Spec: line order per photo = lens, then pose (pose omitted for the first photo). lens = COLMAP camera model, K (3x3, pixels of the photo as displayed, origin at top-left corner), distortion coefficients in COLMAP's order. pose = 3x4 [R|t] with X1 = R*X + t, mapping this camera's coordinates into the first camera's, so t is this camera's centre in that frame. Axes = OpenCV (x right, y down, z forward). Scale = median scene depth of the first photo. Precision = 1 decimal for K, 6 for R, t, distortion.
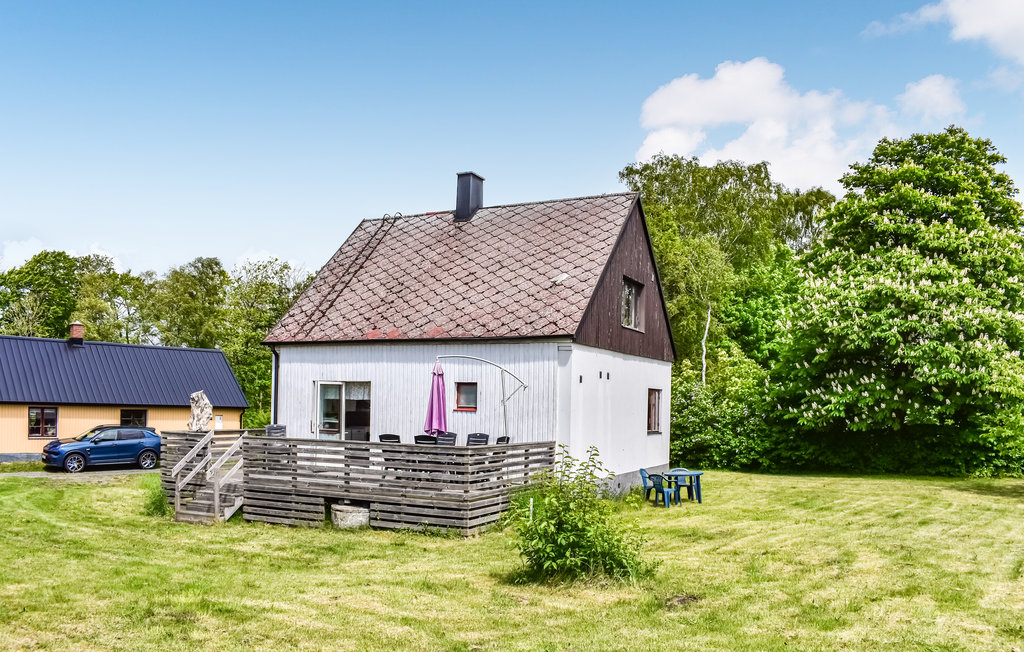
lens RADIAL K [[827.7, 0, 512.0], [0, 827.7, 326.0], [0, 0, 1]] dist [-0.100456, 0.001023]
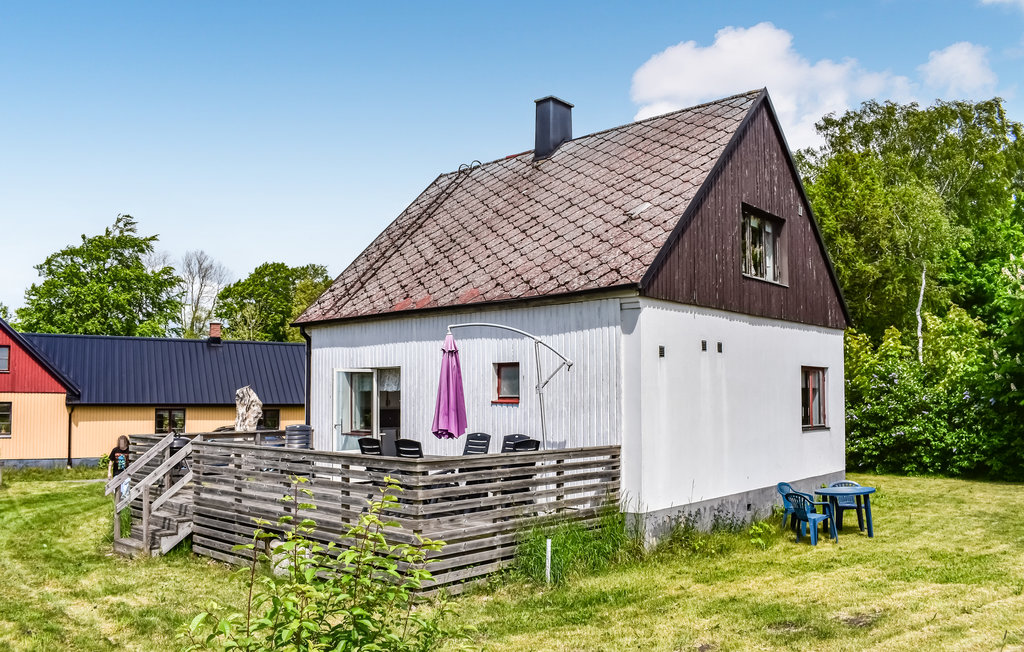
lens RADIAL K [[811.8, 0, 512.2], [0, 811.8, 302.4], [0, 0, 1]] dist [-0.090295, 0.007720]
pose [[0.960265, -0.052540, -0.274101, 0.130156], [0.045905, 0.998478, -0.030570, 0.034153], [0.275290, 0.016772, 0.961215, 0.295668]]
